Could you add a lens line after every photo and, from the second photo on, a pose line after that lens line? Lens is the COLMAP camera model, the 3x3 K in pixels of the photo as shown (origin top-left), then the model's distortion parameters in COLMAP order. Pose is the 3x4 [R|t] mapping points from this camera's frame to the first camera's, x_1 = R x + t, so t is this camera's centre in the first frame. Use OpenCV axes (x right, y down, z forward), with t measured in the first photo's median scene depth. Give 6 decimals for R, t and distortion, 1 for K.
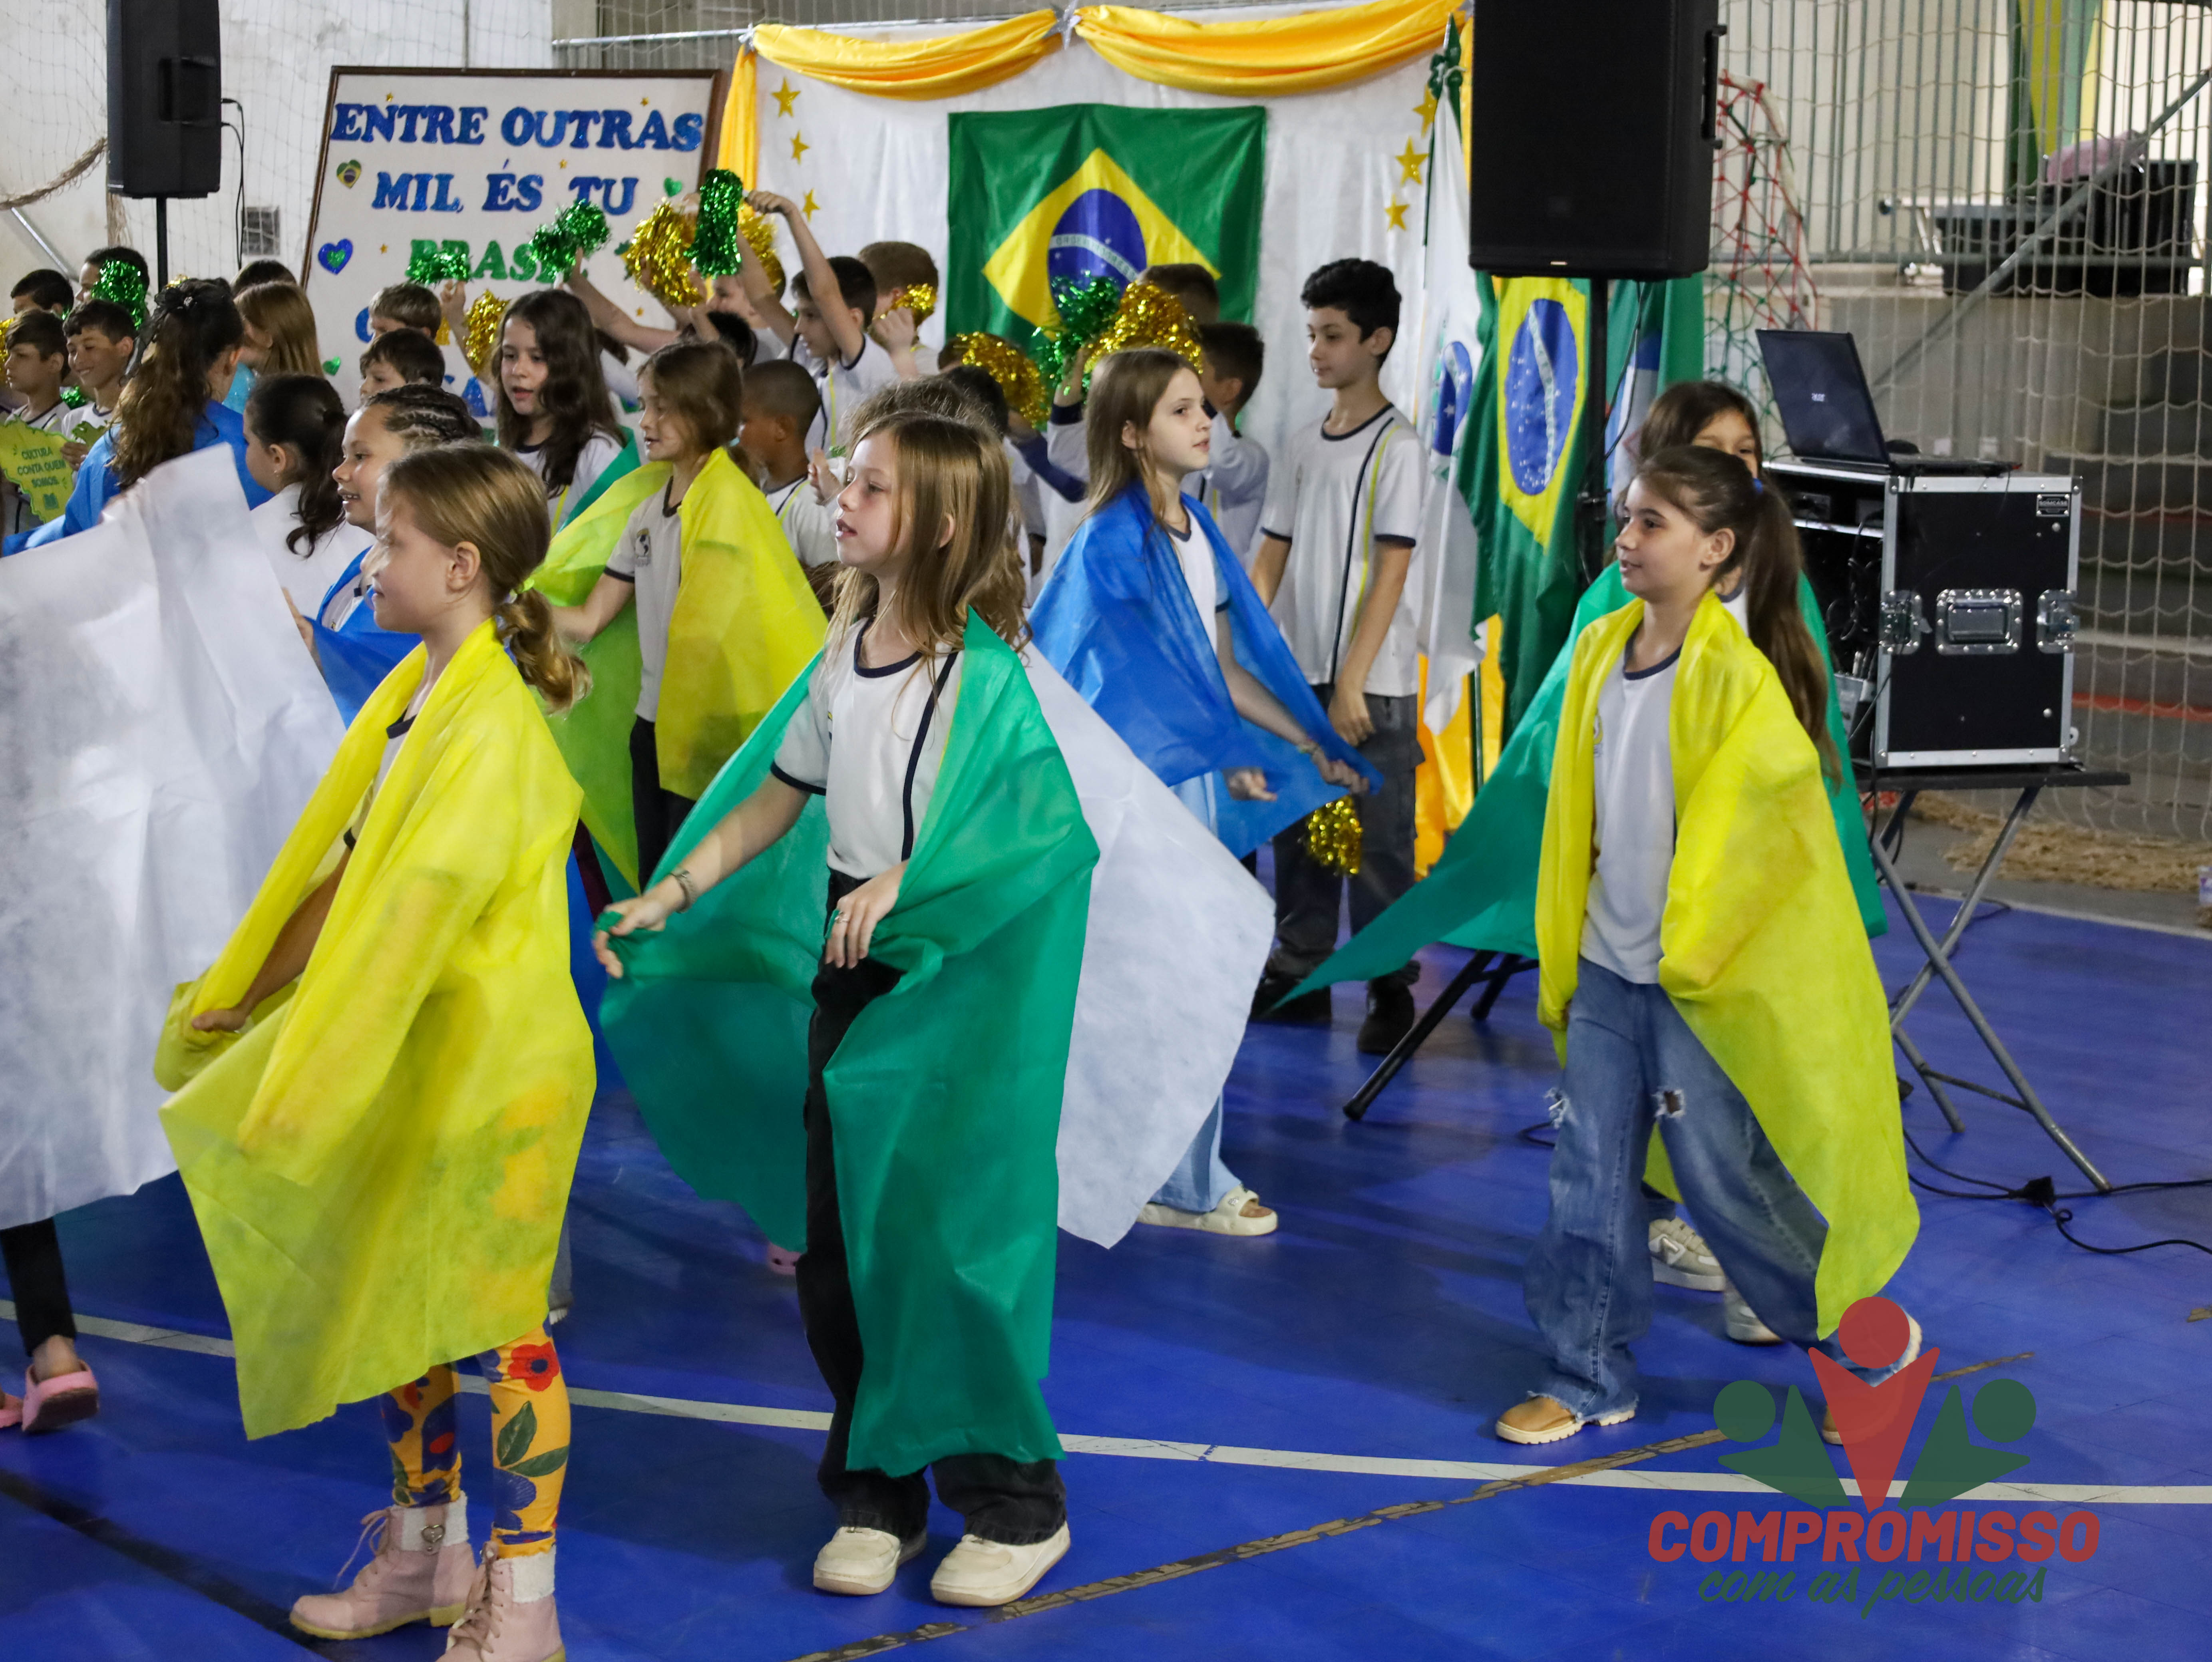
lens RADIAL K [[4293.1, 0, 1112.4], [0, 4293.1, 840.1], [0, 0, 1]] dist [-0.028397, 0.000000]
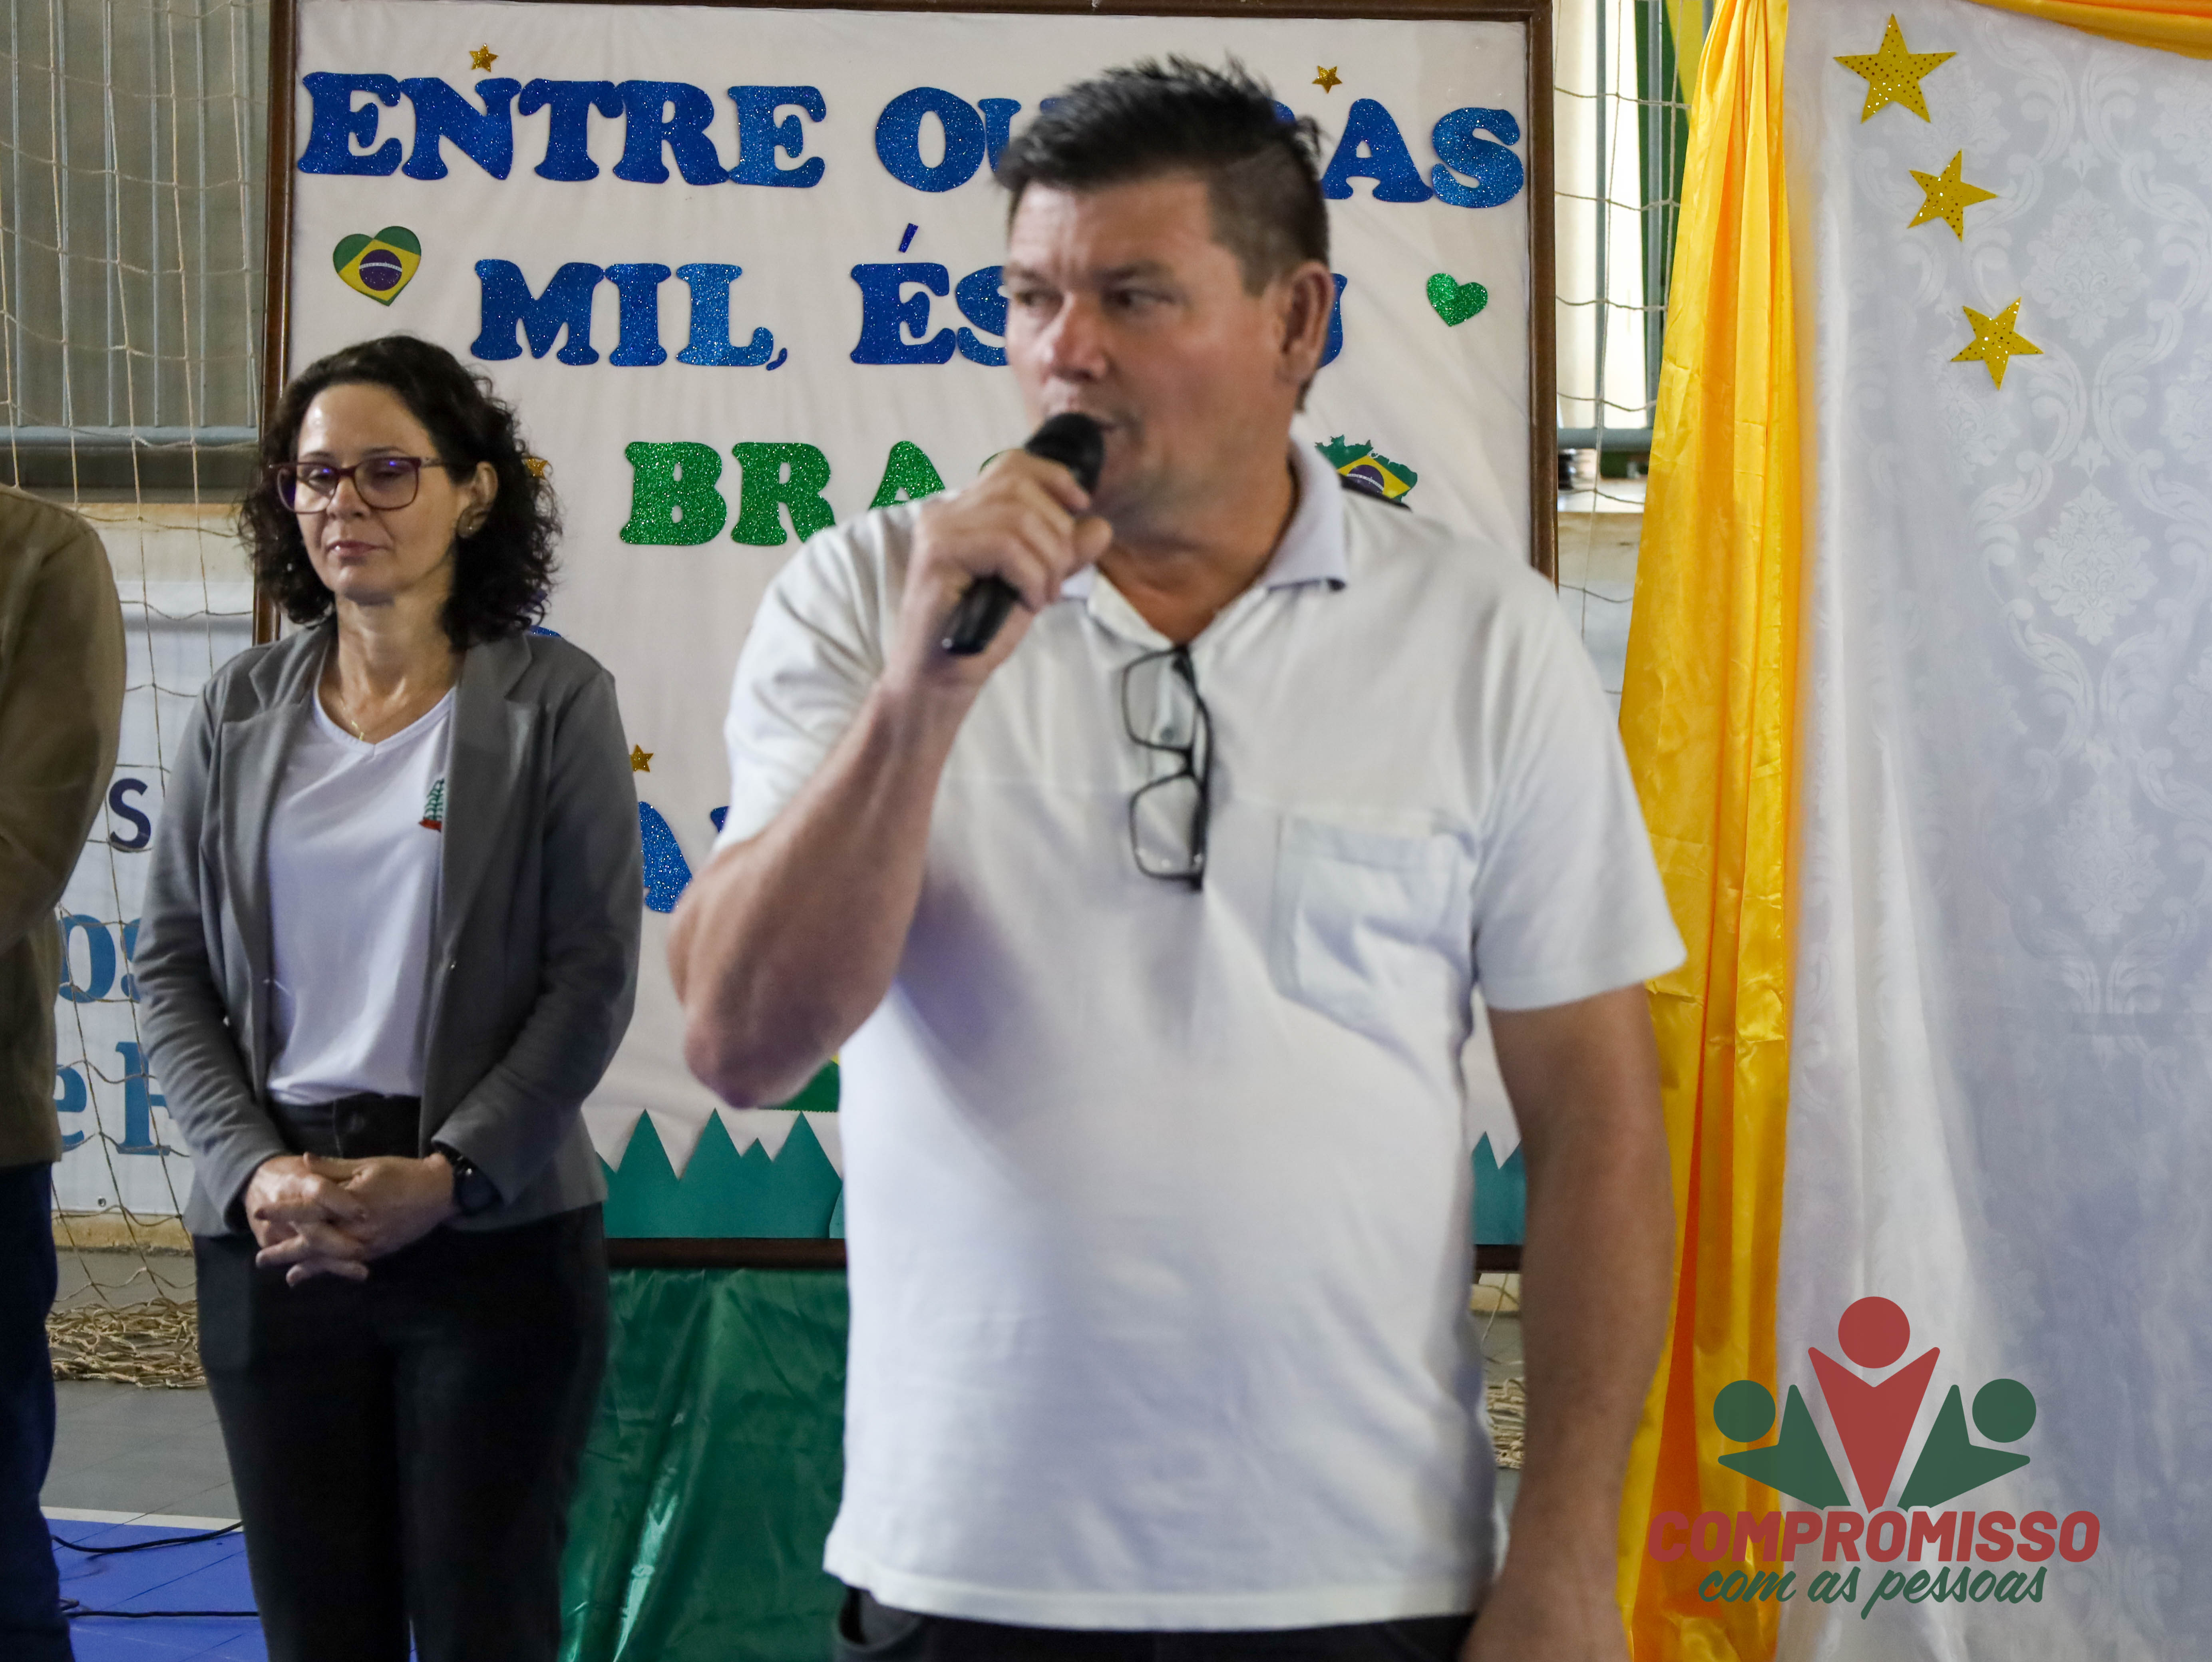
lens RADIAL K [[6390.3, 0, 1116.8], [0, 6390.3, 831.8], [0, 0, 1]] dist [0.009033, 0.000000]
pose [[0.840571, -0.050085, 0.539380, -0.433811], [0.085110, 0.995561, -0.040192, -0.083038], [-0.534973, 0.079691, 0.841102, 0.530569]]
